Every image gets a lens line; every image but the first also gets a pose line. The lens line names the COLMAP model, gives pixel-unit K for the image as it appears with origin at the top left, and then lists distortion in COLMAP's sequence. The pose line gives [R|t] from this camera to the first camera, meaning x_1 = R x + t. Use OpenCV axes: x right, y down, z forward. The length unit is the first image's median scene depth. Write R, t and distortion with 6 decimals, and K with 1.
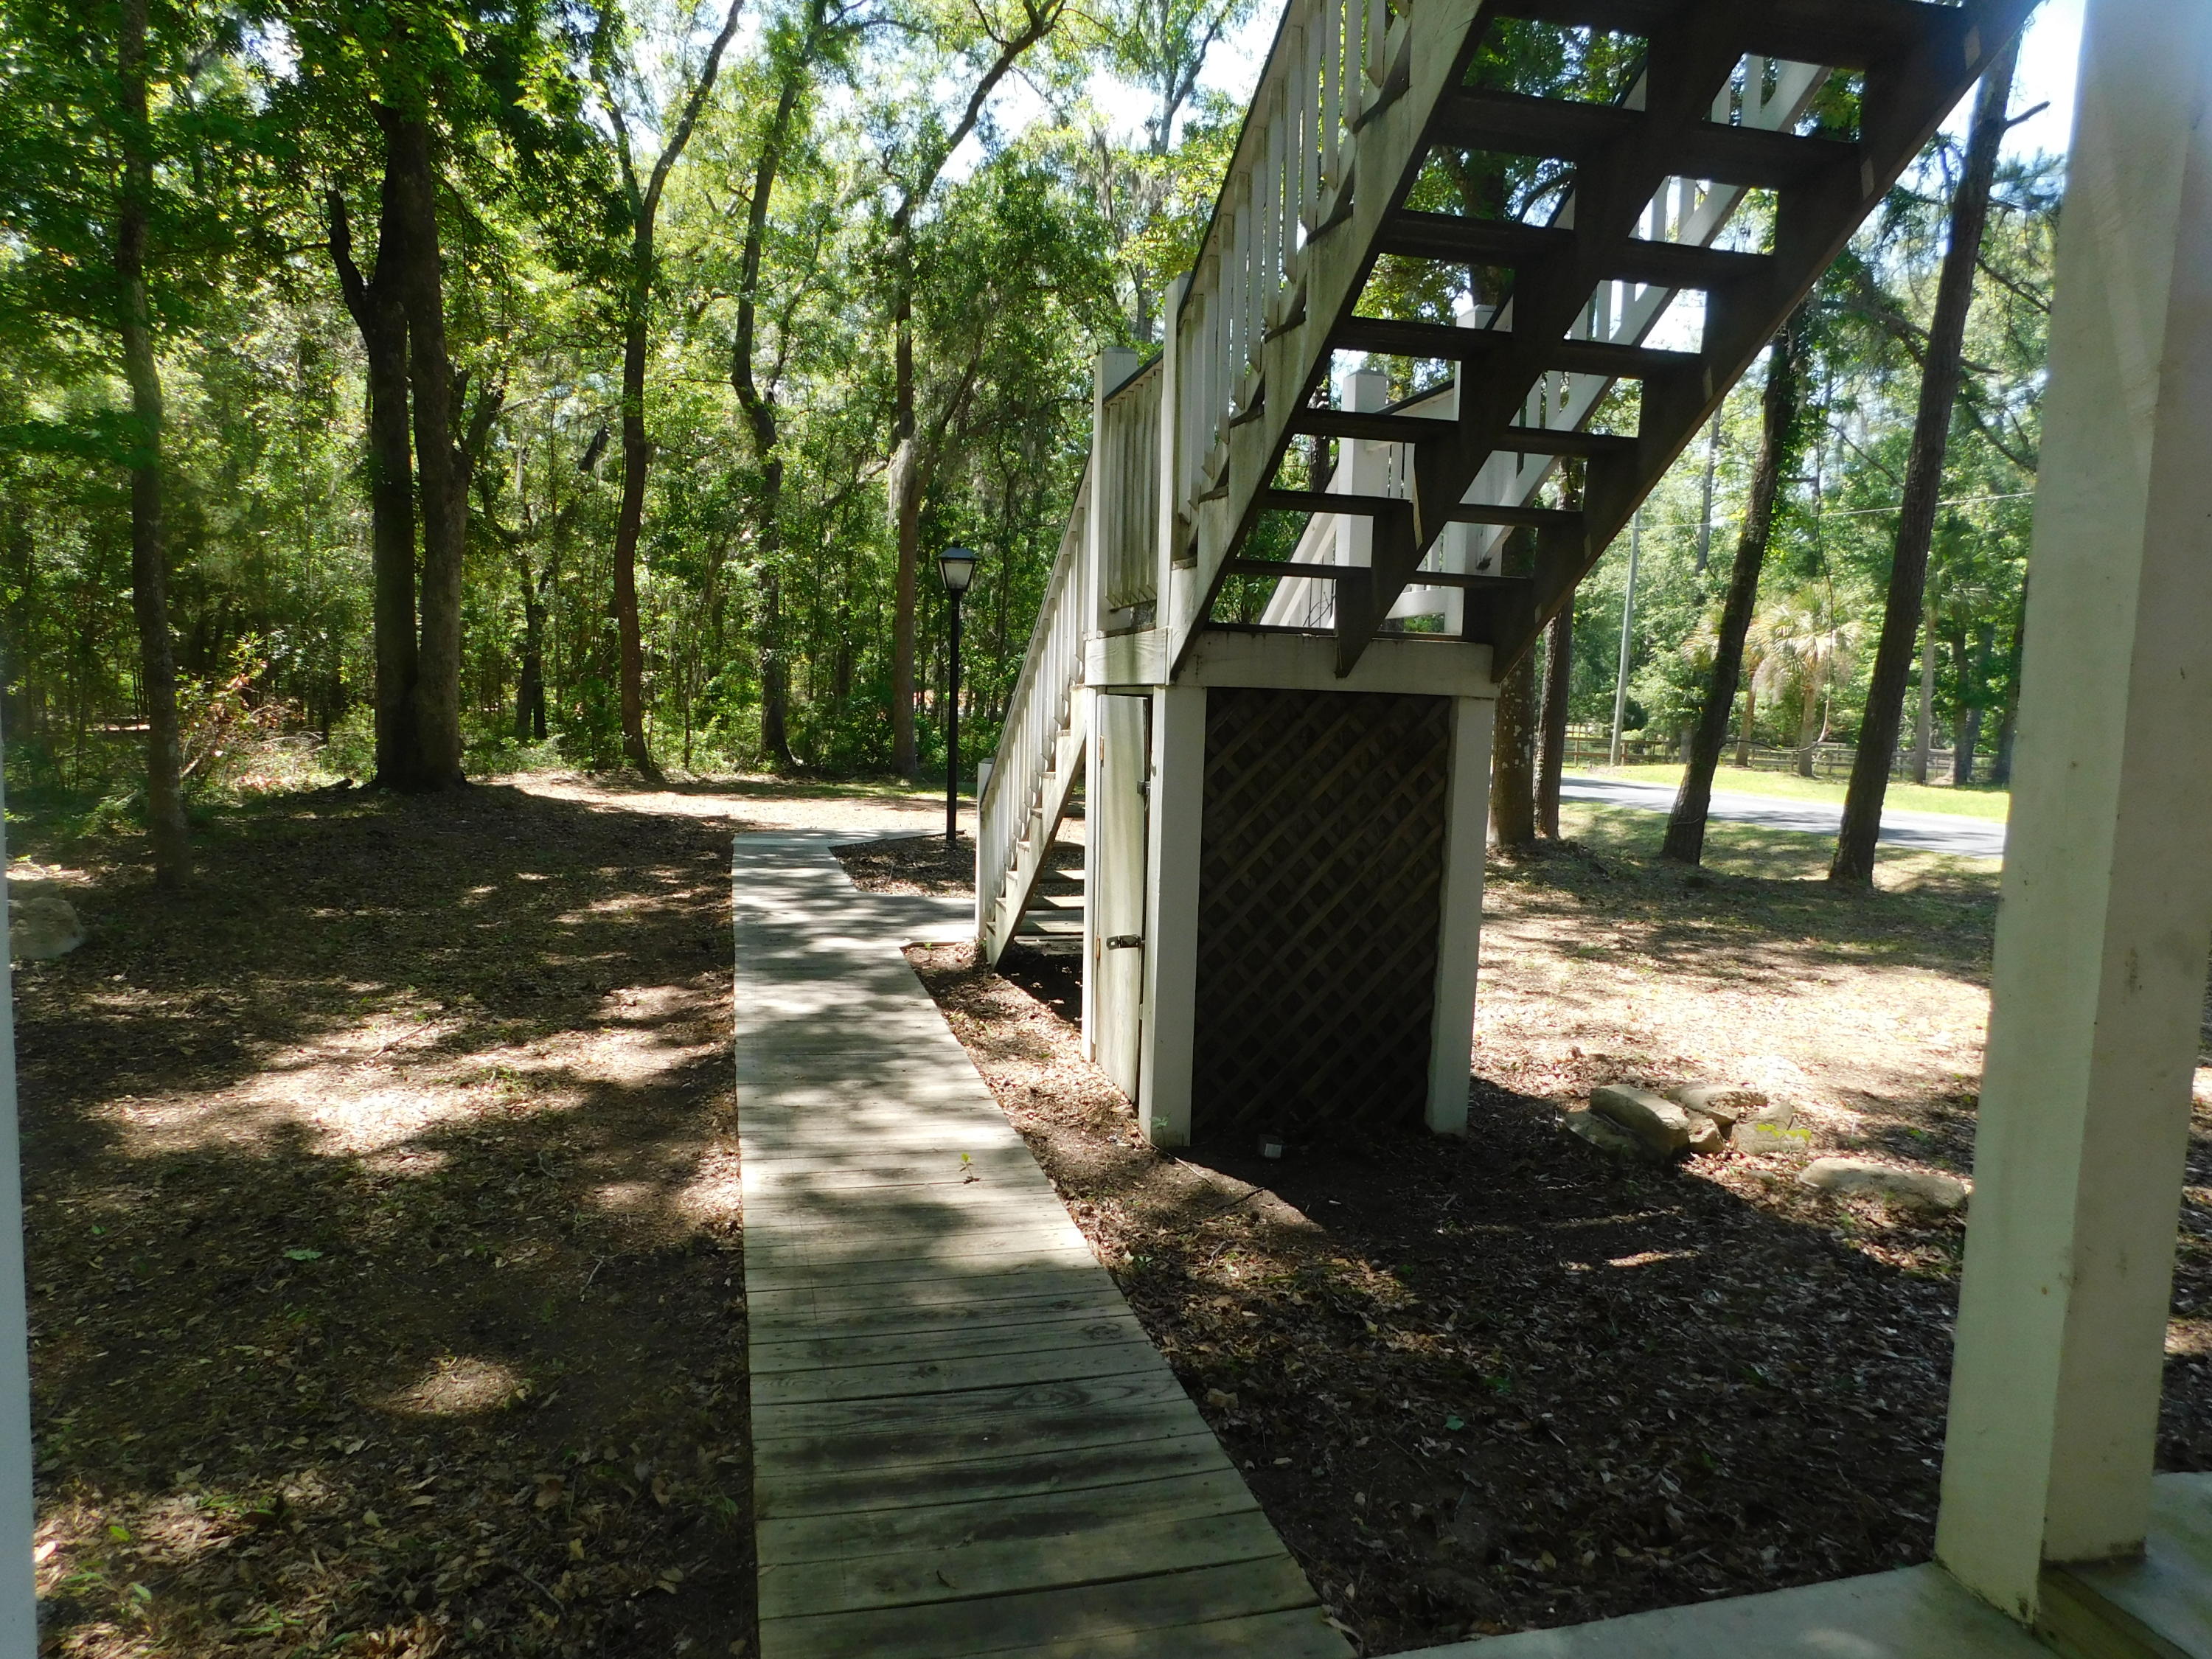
lens RADIAL K [[1431.0, 0, 1106.0], [0, 1431.0, 829.5], [0, 0, 1]] dist [-0.031594, 0.004934]
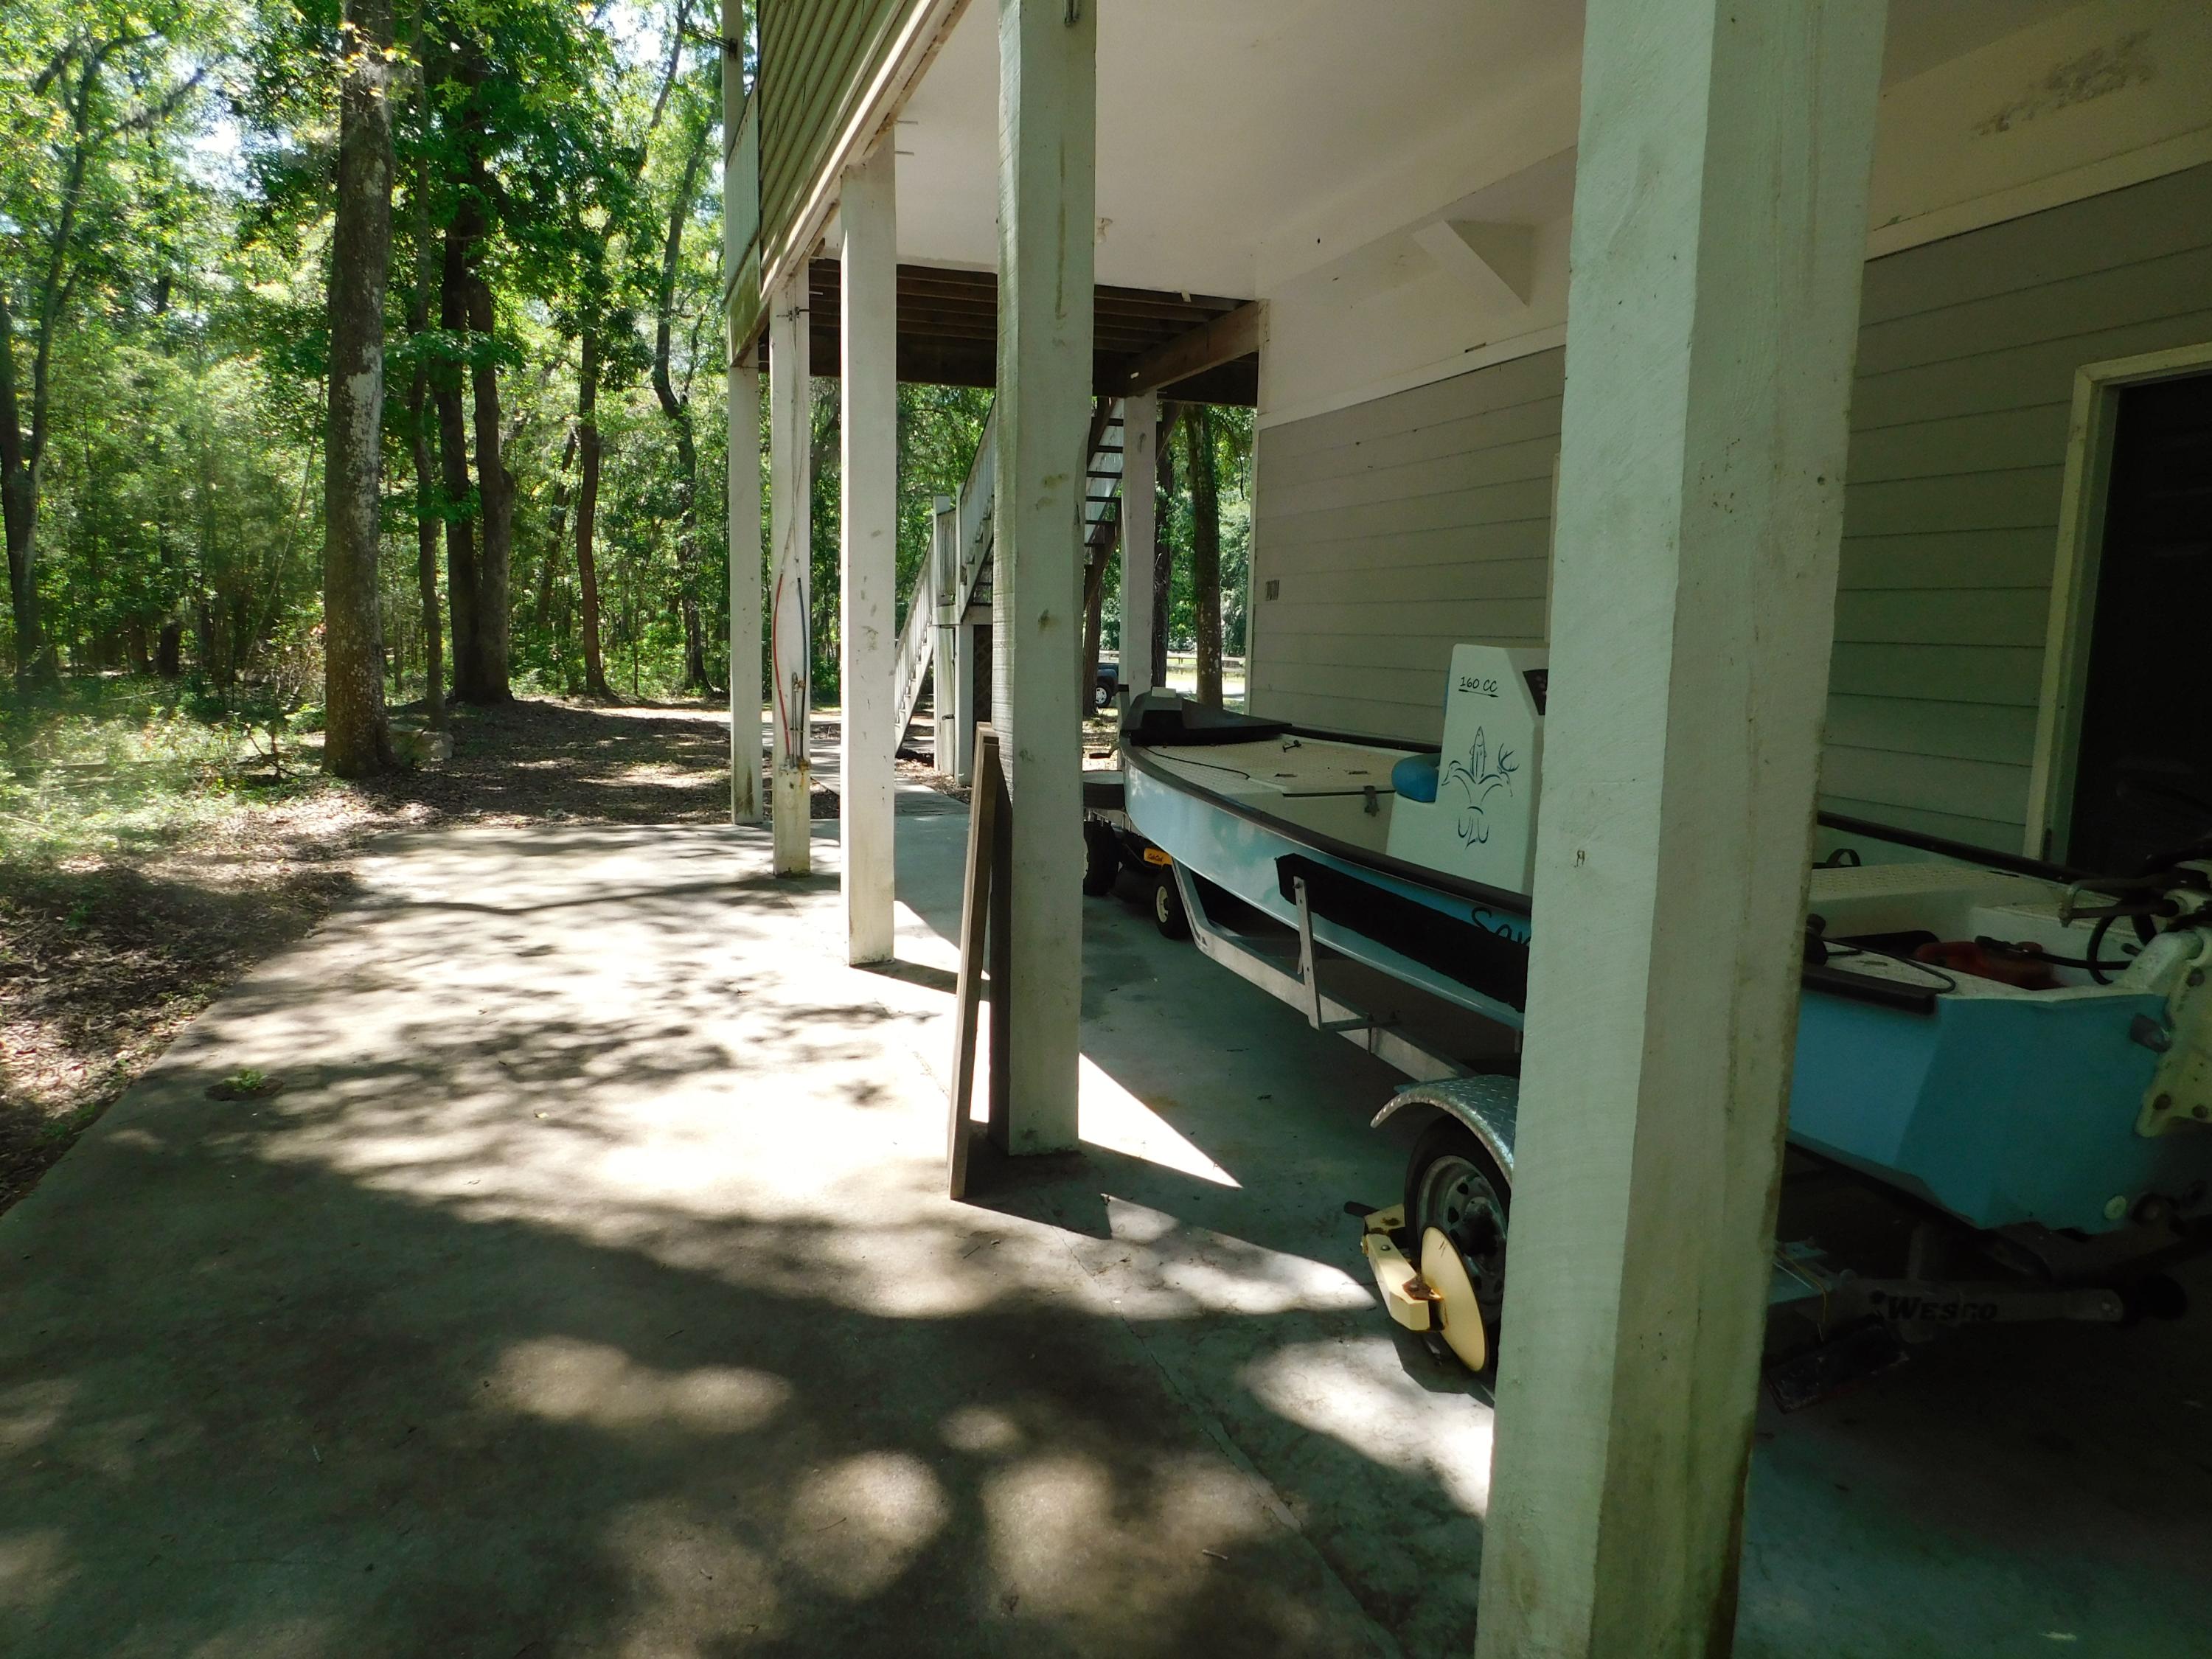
lens RADIAL K [[1431.0, 0, 1106.0], [0, 1431.0, 829.5], [0, 0, 1]] dist [-0.031594, 0.004934]
pose [[0.995553, -0.014390, 0.093095, 0.011466], [0.010888, 0.999218, 0.038020, 0.037417], [-0.093569, -0.036838, 0.994931, -0.348795]]
